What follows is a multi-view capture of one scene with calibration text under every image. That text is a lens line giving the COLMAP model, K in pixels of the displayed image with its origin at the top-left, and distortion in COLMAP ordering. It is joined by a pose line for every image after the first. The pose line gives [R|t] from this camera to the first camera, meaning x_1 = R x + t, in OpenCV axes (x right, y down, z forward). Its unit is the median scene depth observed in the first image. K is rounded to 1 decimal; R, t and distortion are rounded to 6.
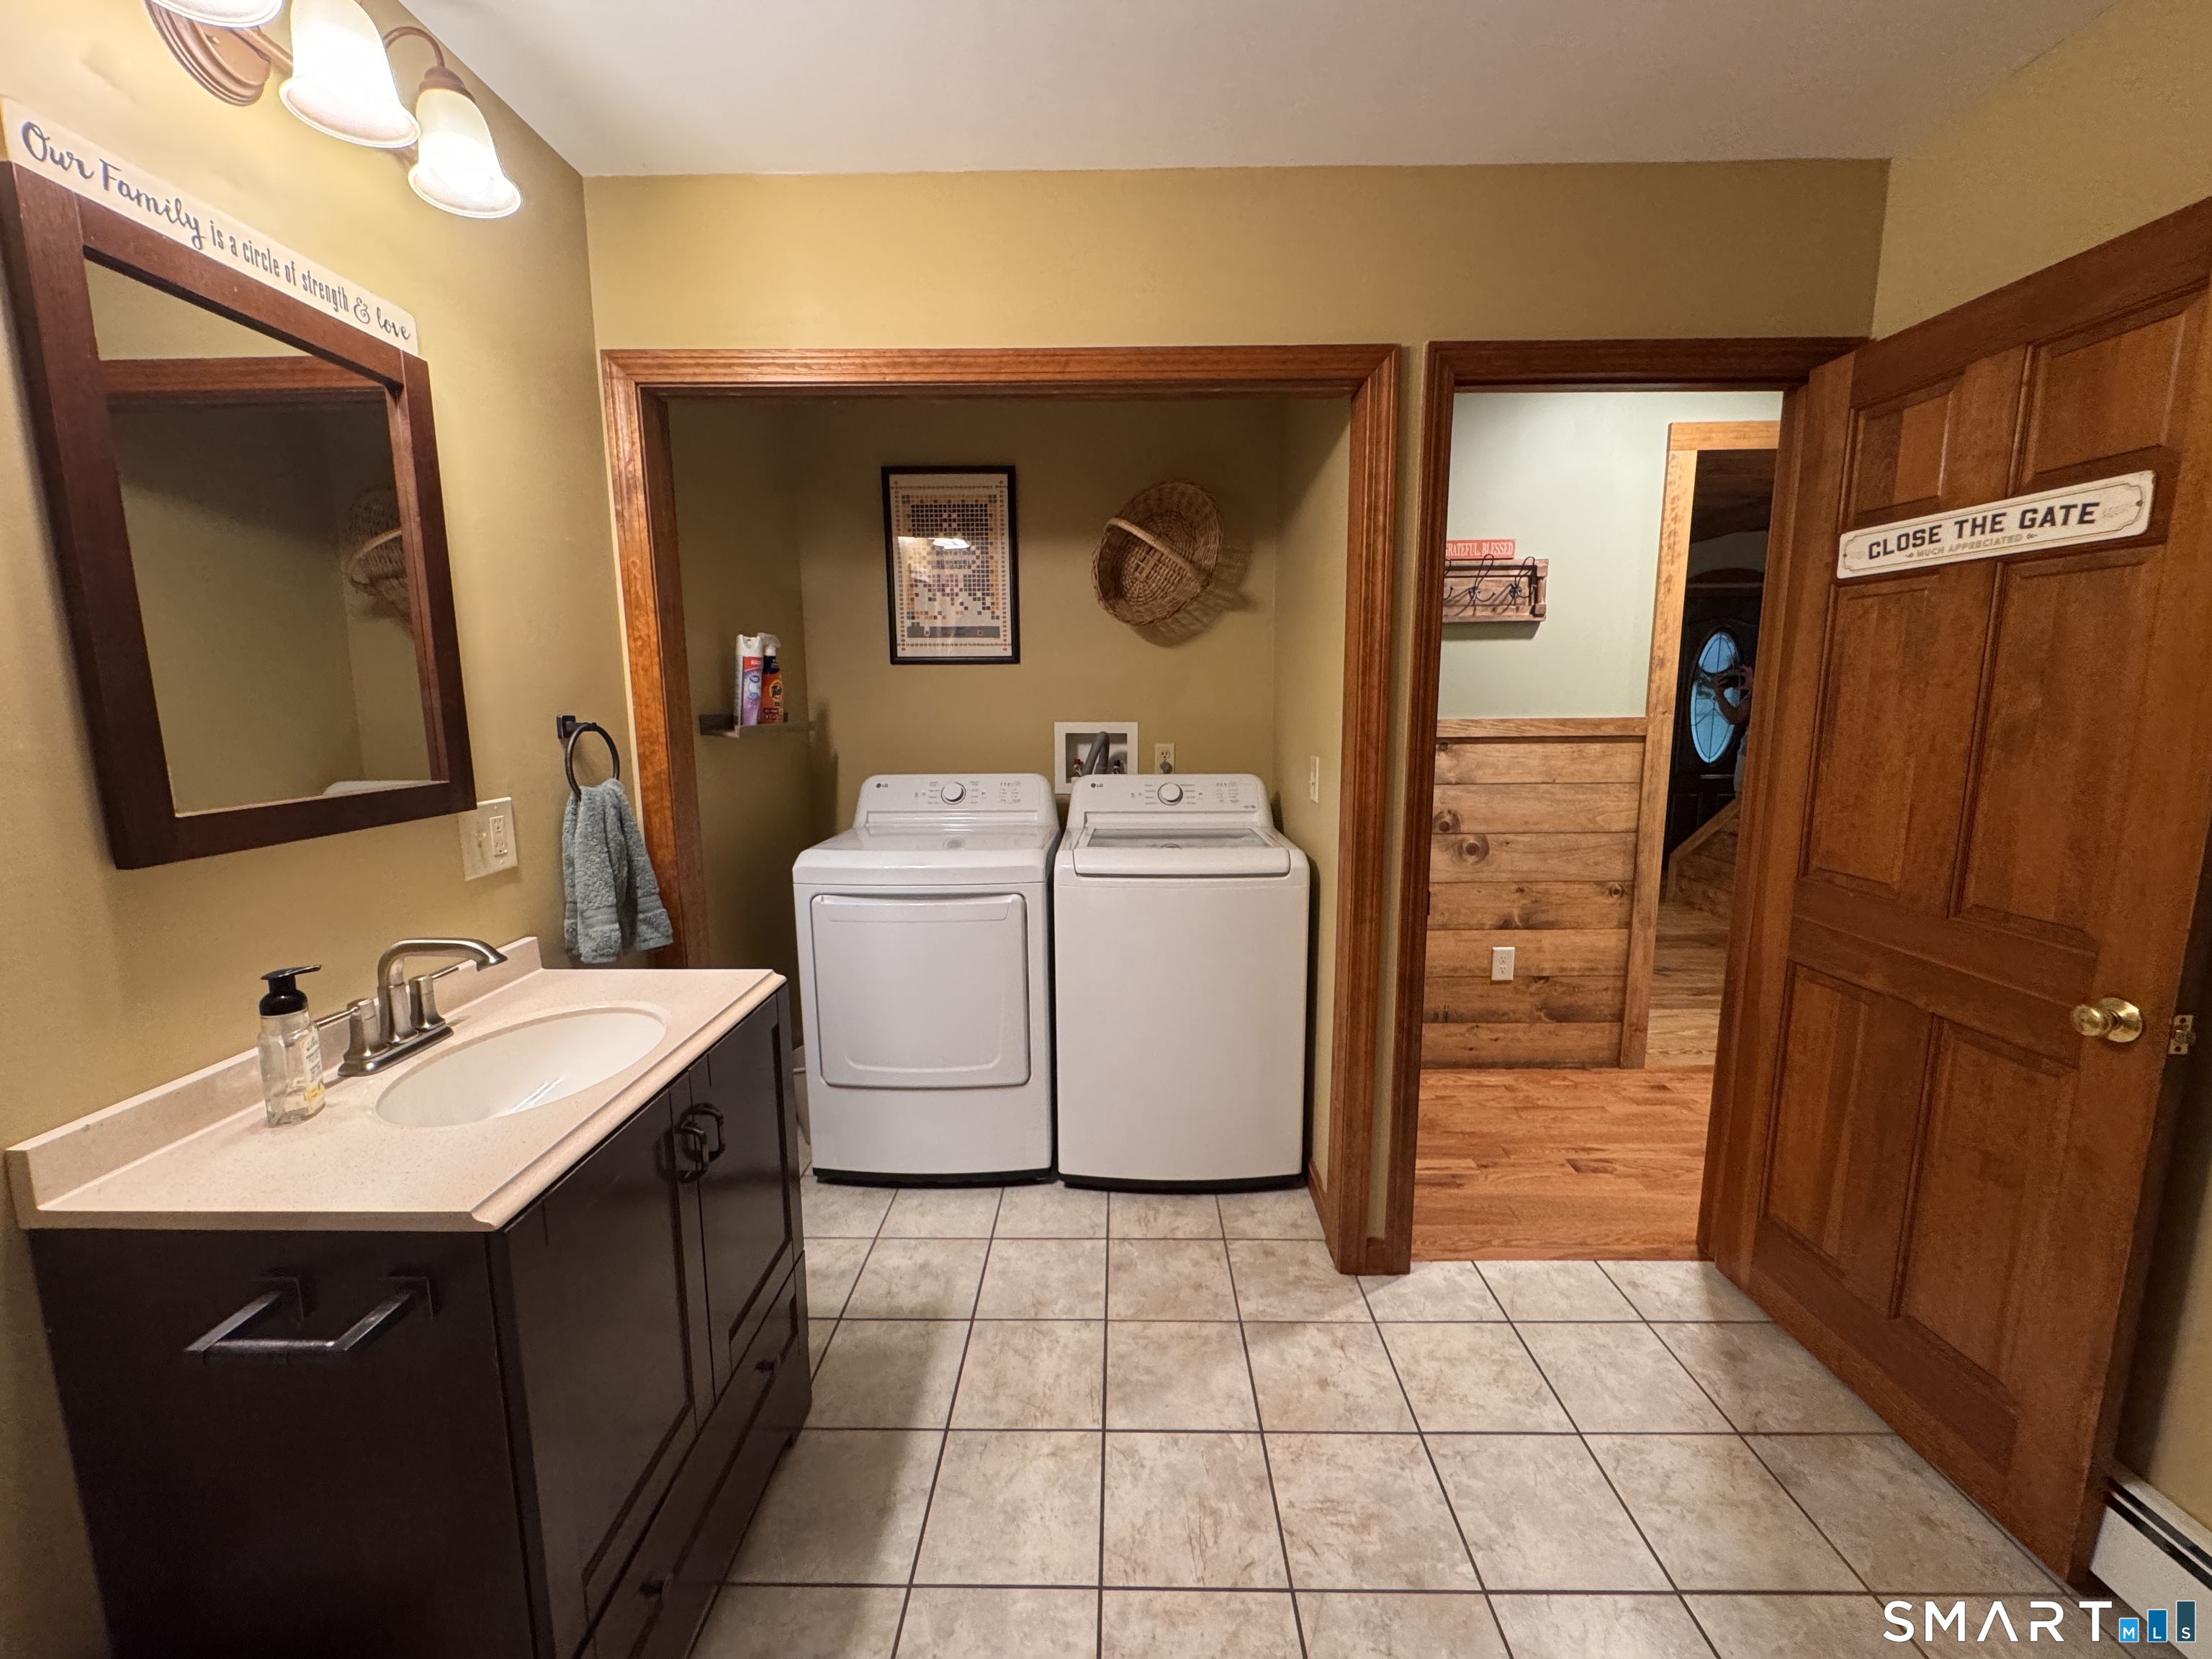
lens RADIAL K [[883.5, 0, 1102.9], [0, 883.5, 822.9], [0, 0, 1]] dist [-0.001299, 0.000103]
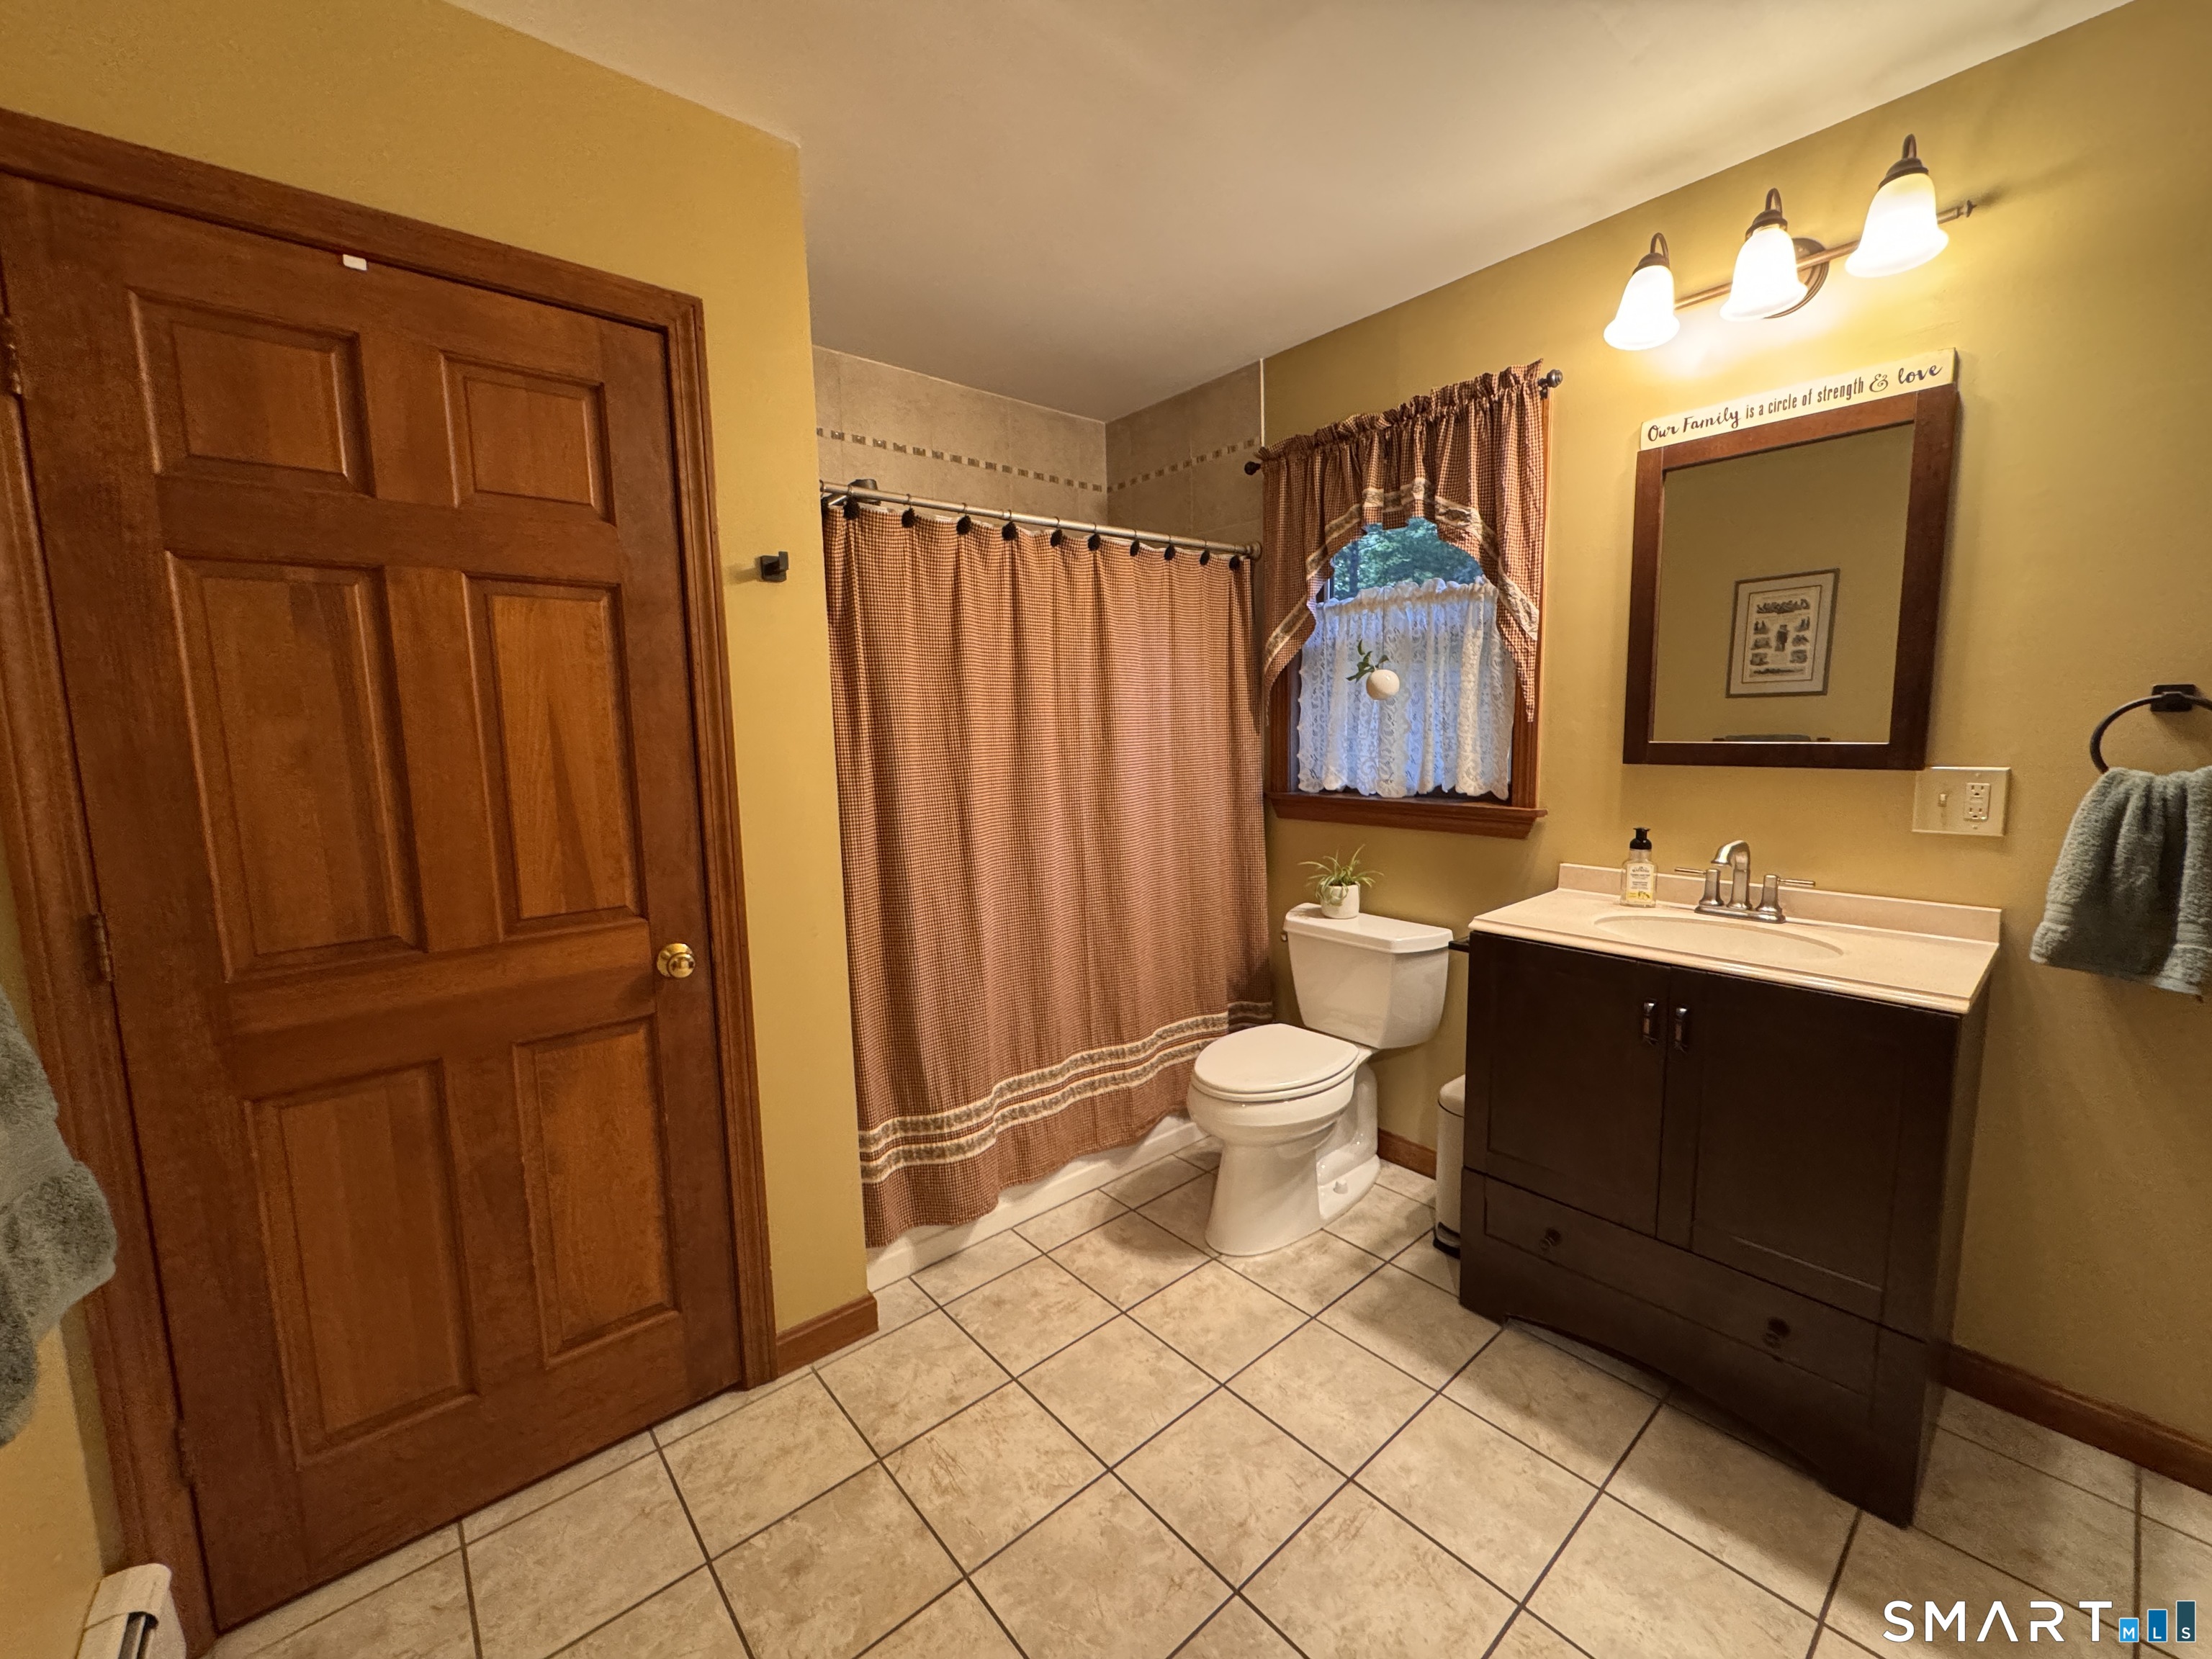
lens RADIAL K [[883.5, 0, 1107.8], [0, 883.5, 828.8], [0, 0, 1]] dist [-0.001299, 0.000103]
pose [[-0.748554, 0.098232, -0.655757, 0.916423], [-0.072574, 0.970887, 0.228282, -0.139058], [0.659090, 0.218472, -0.719632, 1.264741]]
